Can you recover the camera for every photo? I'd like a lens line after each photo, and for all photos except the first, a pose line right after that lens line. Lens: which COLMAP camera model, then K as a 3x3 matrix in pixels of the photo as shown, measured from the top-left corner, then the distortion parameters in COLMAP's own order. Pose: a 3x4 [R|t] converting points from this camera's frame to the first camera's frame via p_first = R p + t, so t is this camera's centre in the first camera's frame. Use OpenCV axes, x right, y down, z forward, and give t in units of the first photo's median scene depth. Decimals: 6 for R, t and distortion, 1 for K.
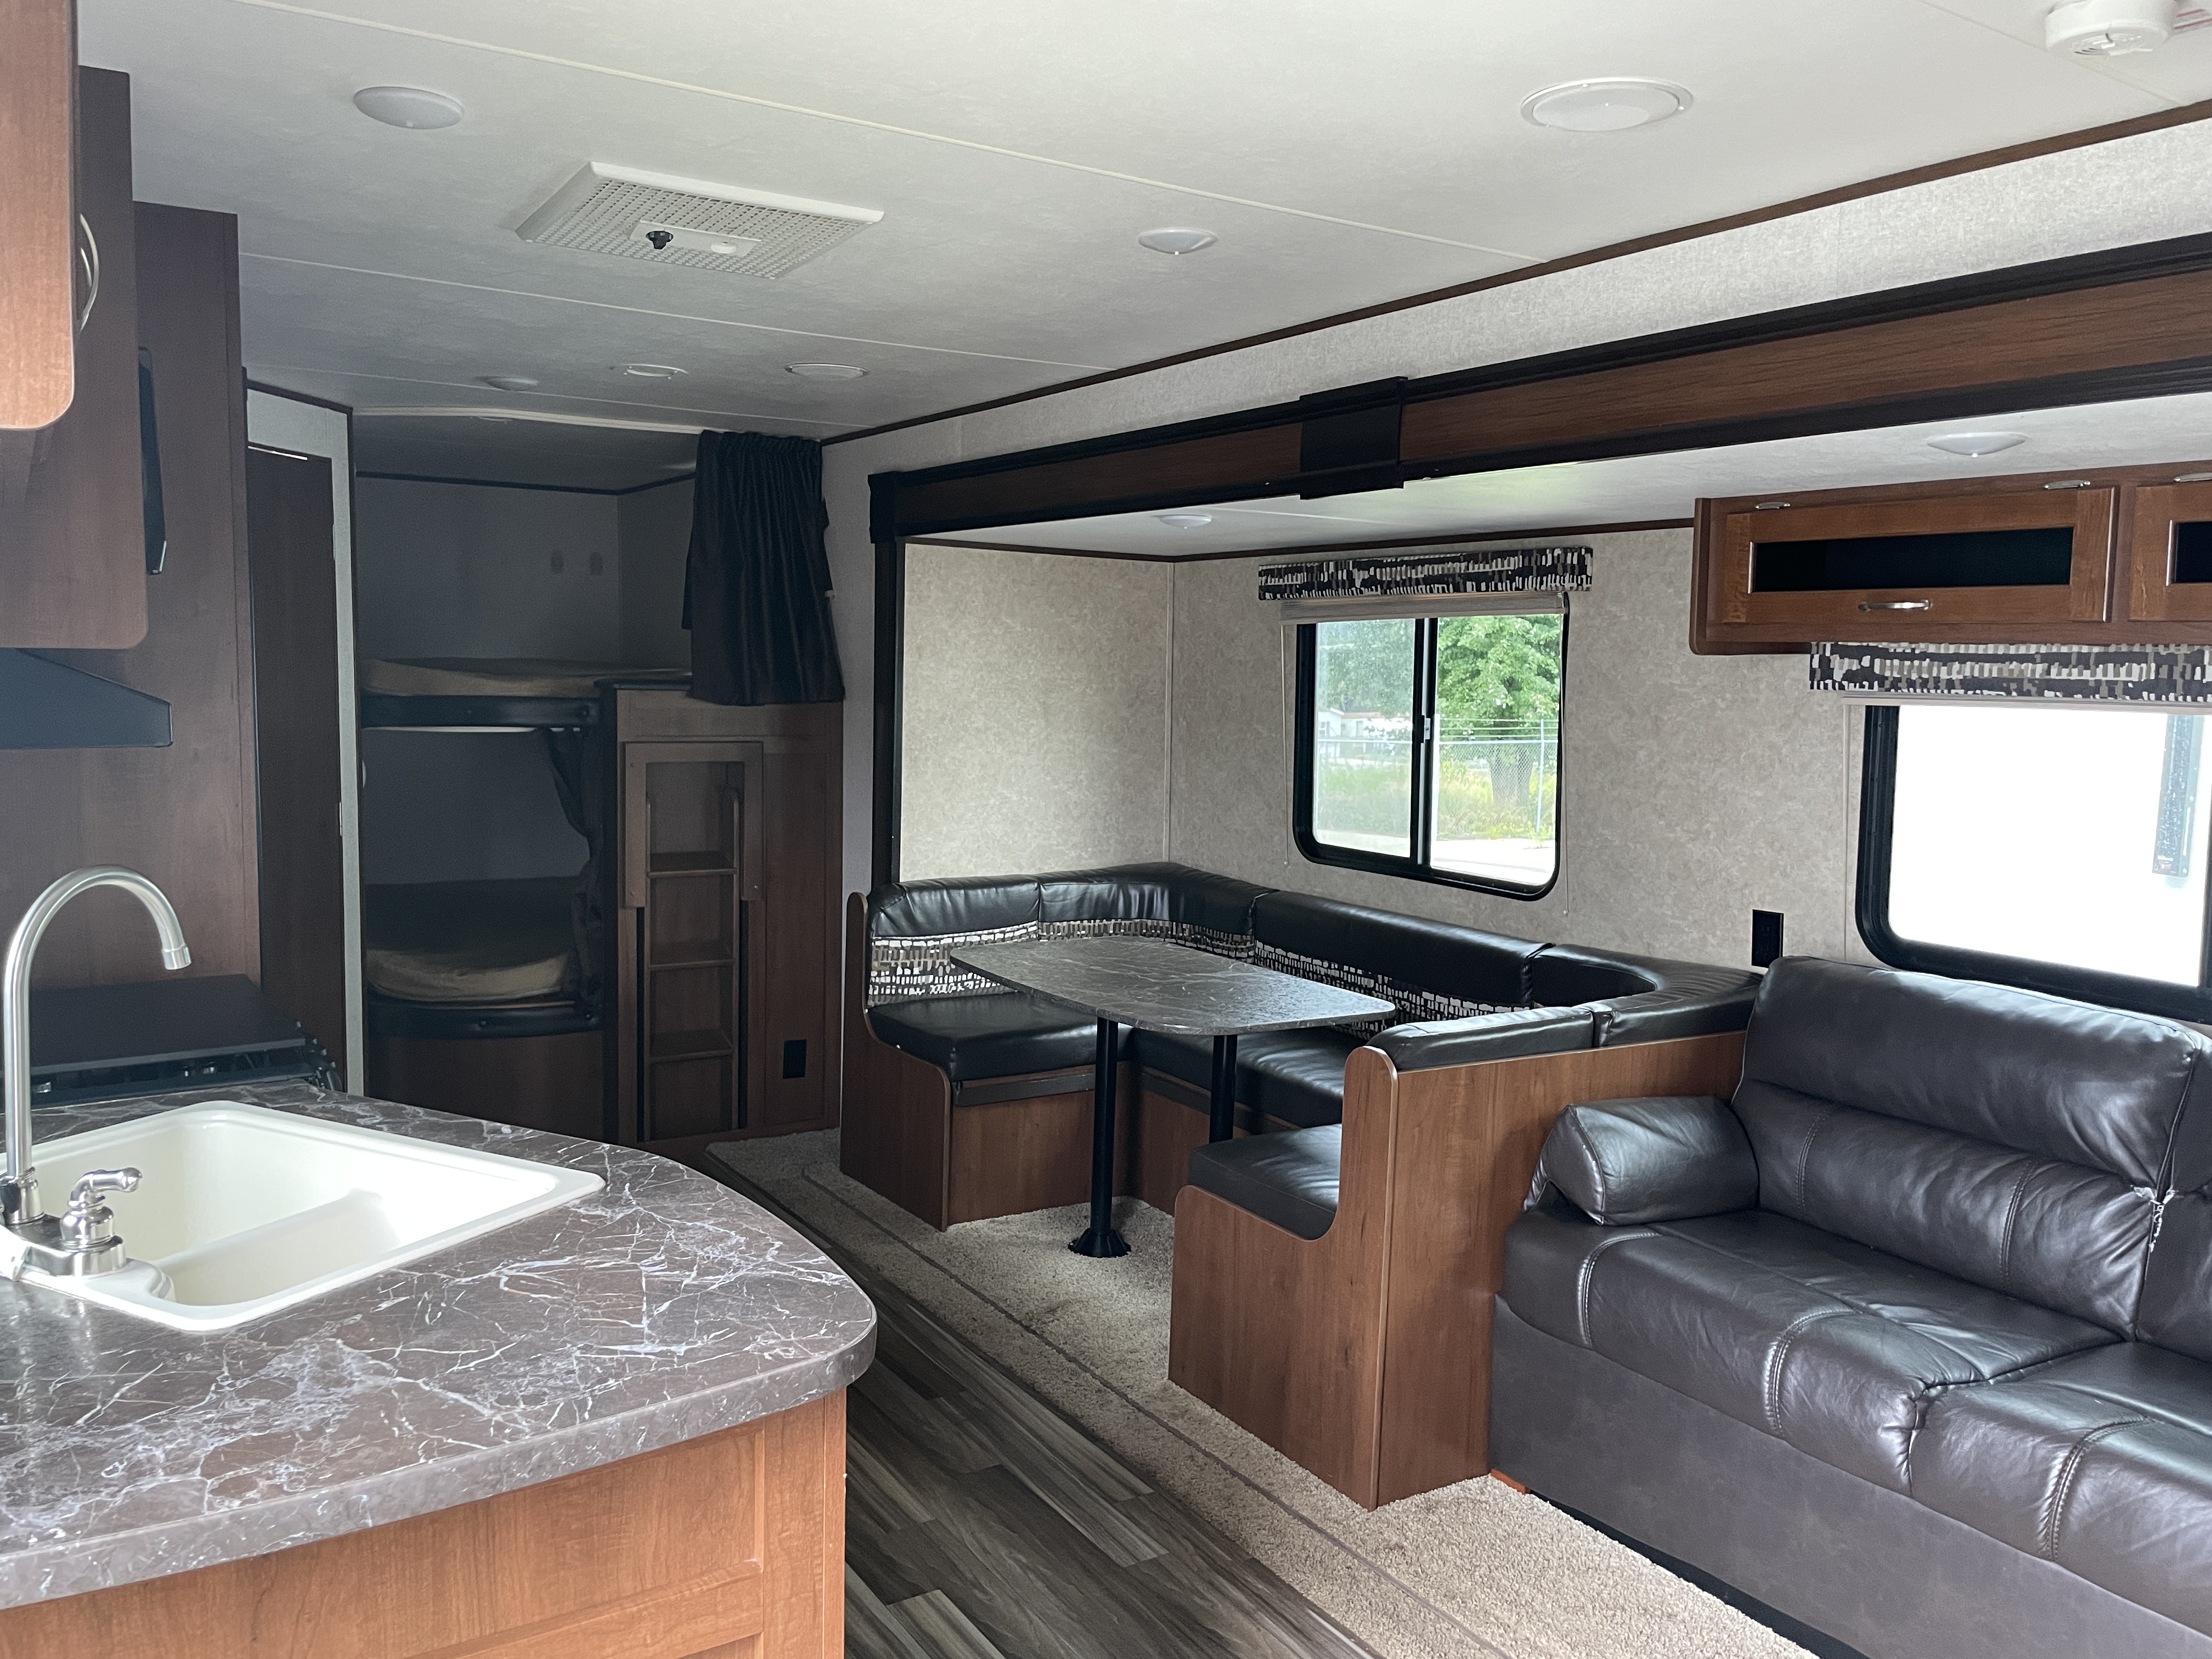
lens RADIAL K [[1703.3, 0, 1131.9], [0, 1703.3, 852.8], [0, 0, 1]] dist [0.083091, -0.119437]
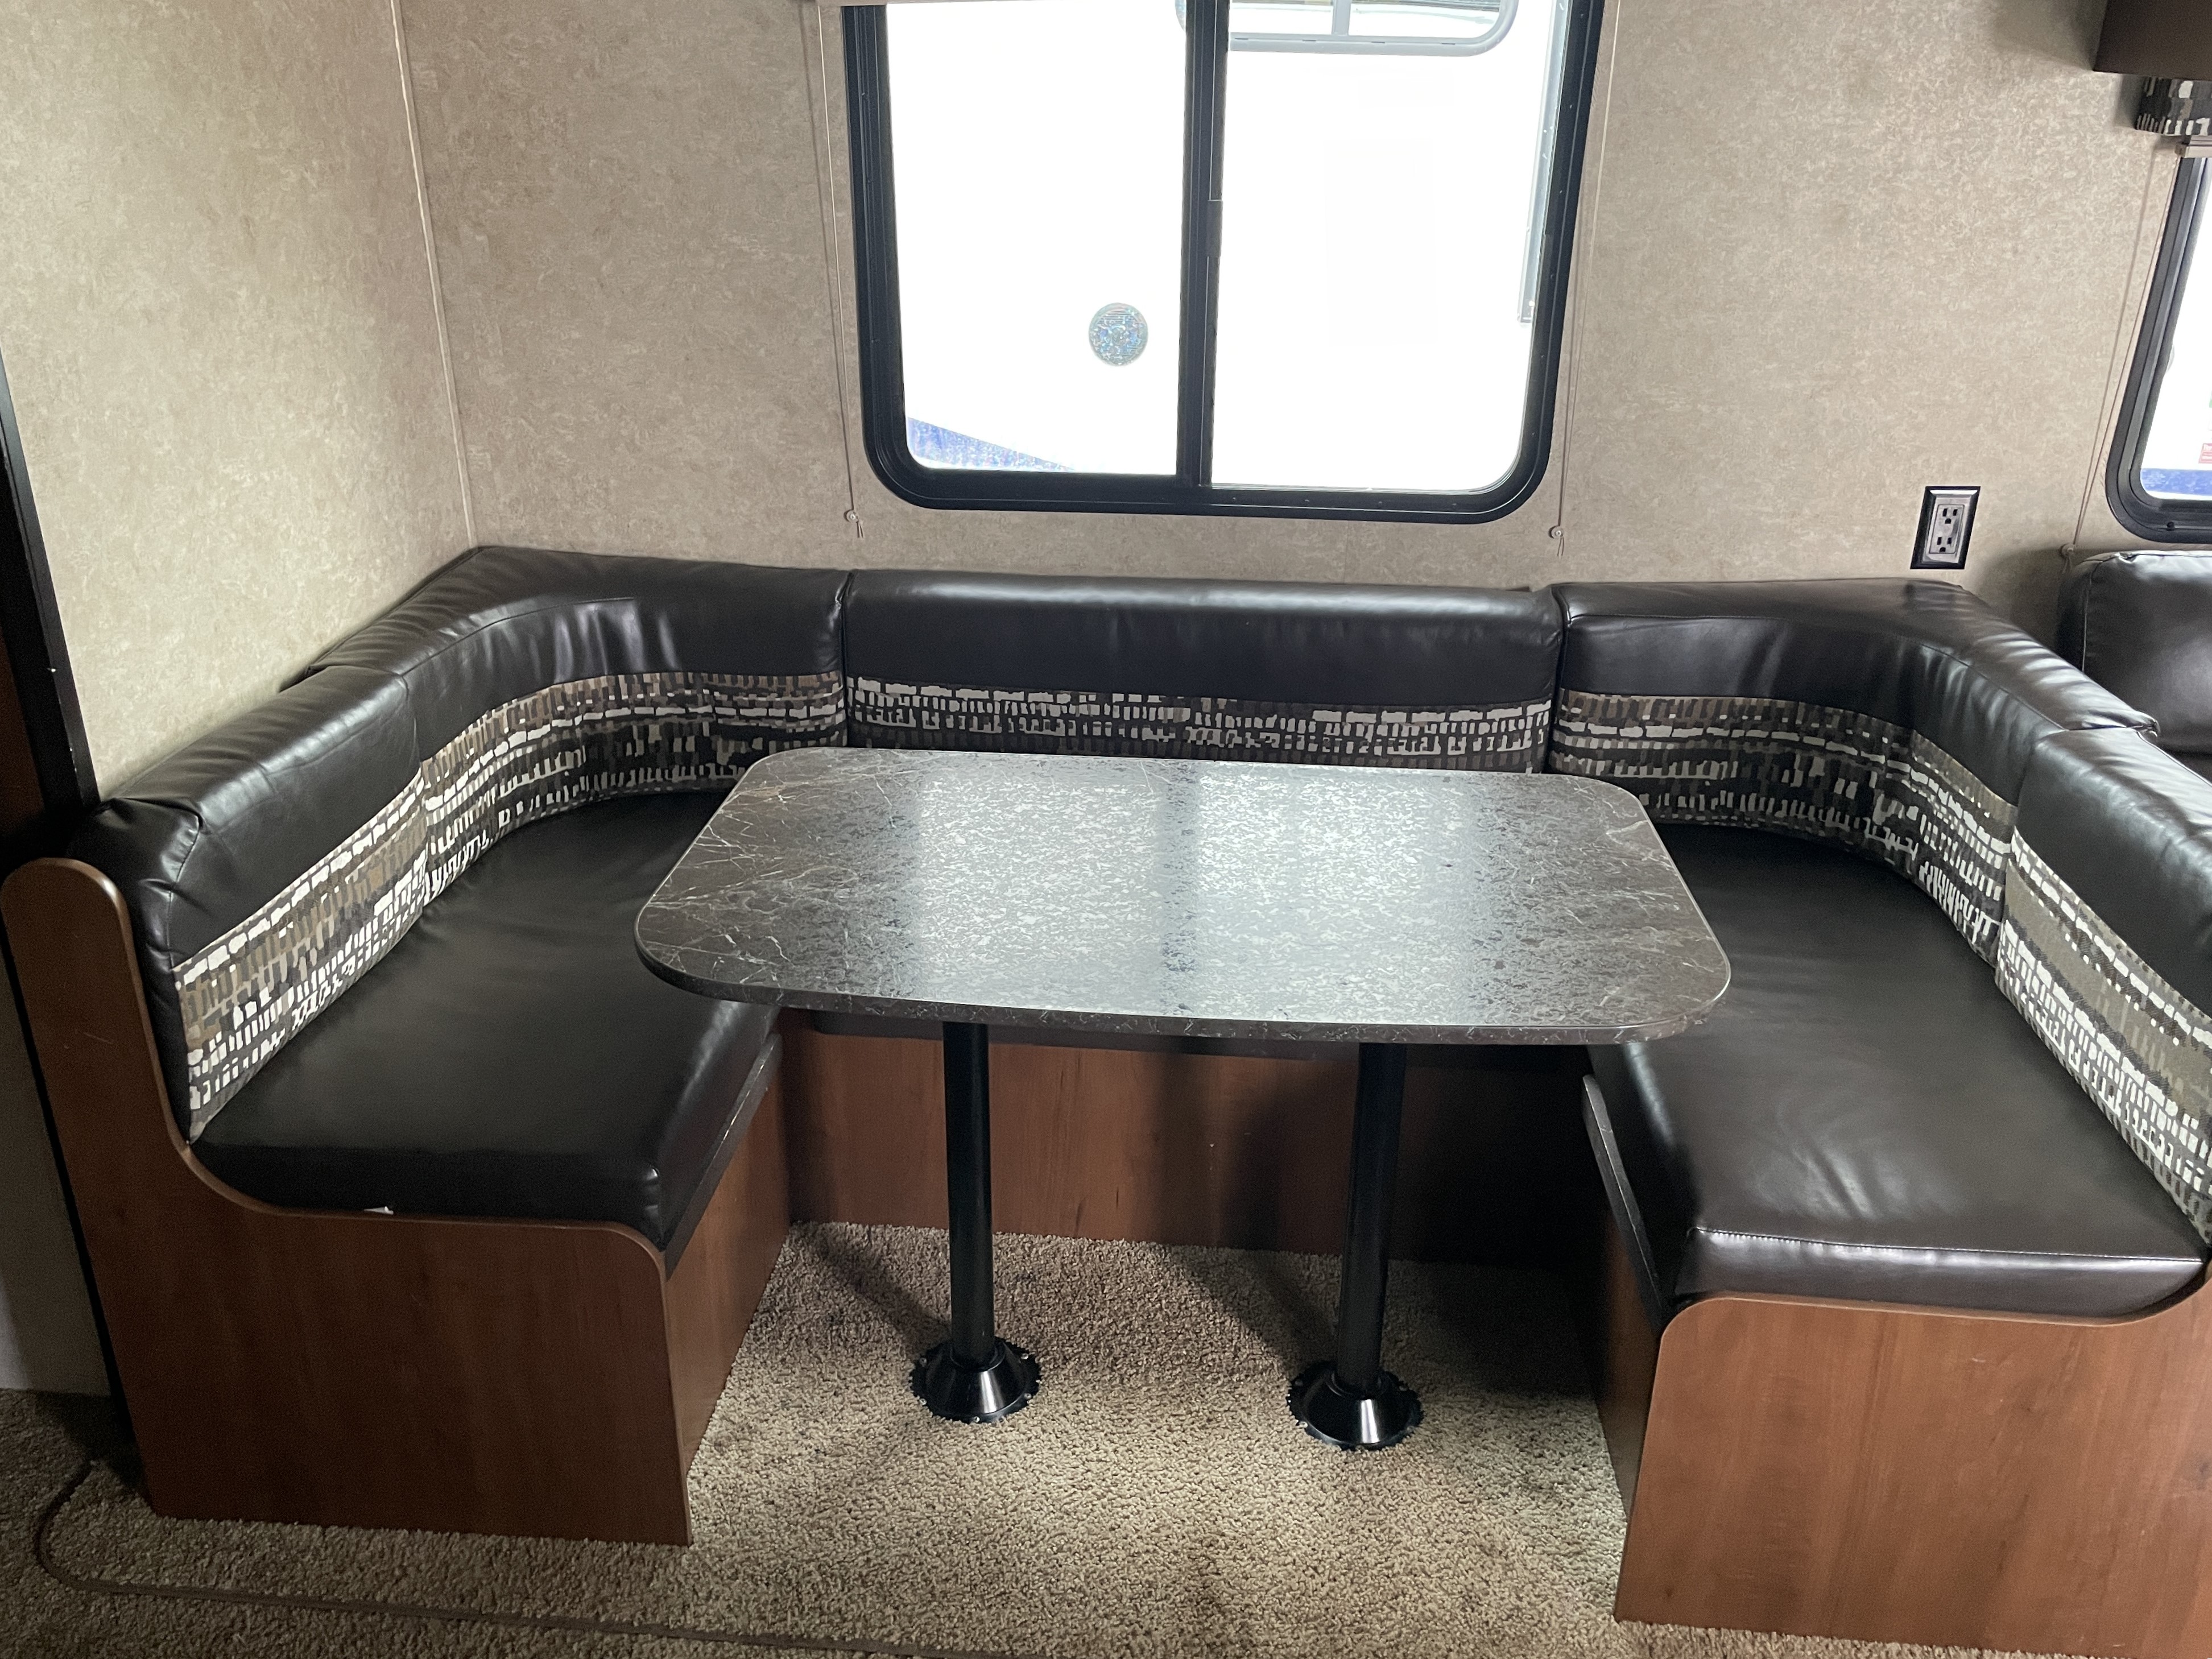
lens RADIAL K [[1703.3, 0, 1060.9], [0, 1703.3, 823.5], [0, 0, 1]] dist [0.083091, -0.119437]
pose [[0.623736, -0.329773, 0.708663, -0.269489], [0.096045, 0.932107, 0.349217, -0.082336], [-0.775712, -0.149756, 0.613062, 0.617375]]
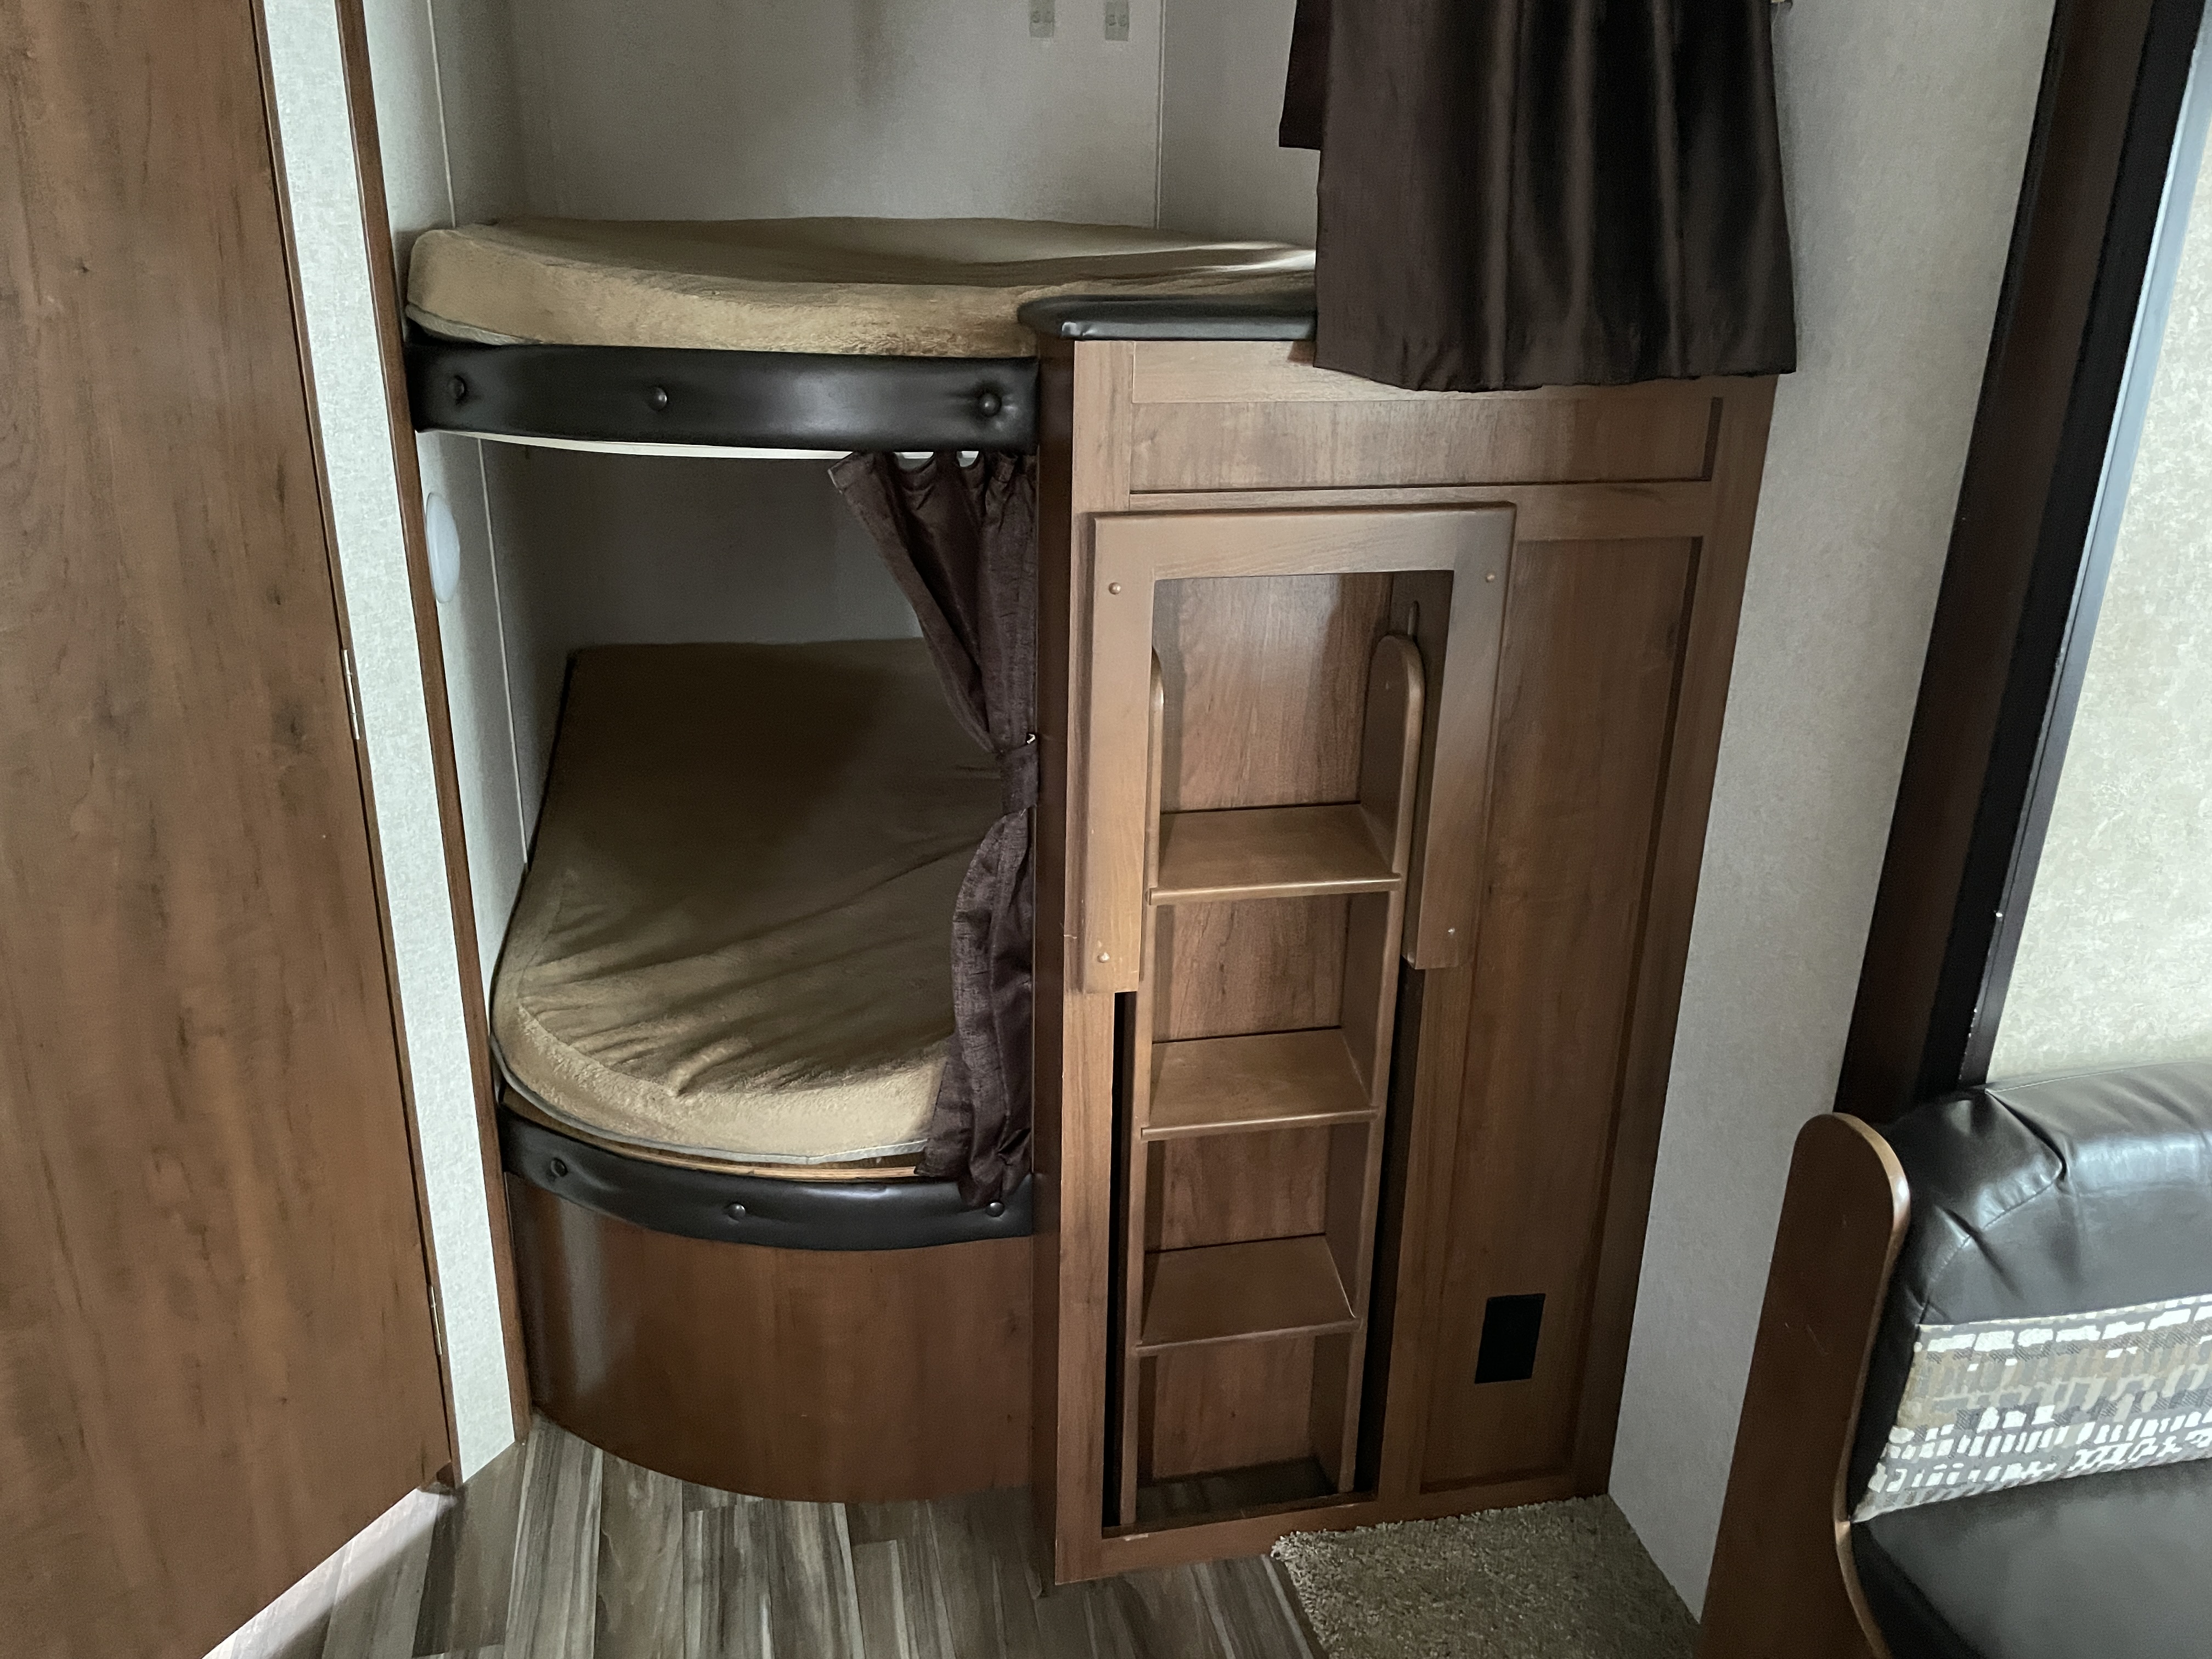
lens RADIAL K [[1703.3, 0, 1099.1], [0, 1703.3, 829.2], [0, 0, 1]] dist [0.083091, -0.119437]
pose [[0.943683, 0.111478, -0.311506, -0.190244], [-0.031831, 0.967749, 0.249898, -0.086430], [0.329317, -0.225909, 0.916796, 0.696856]]
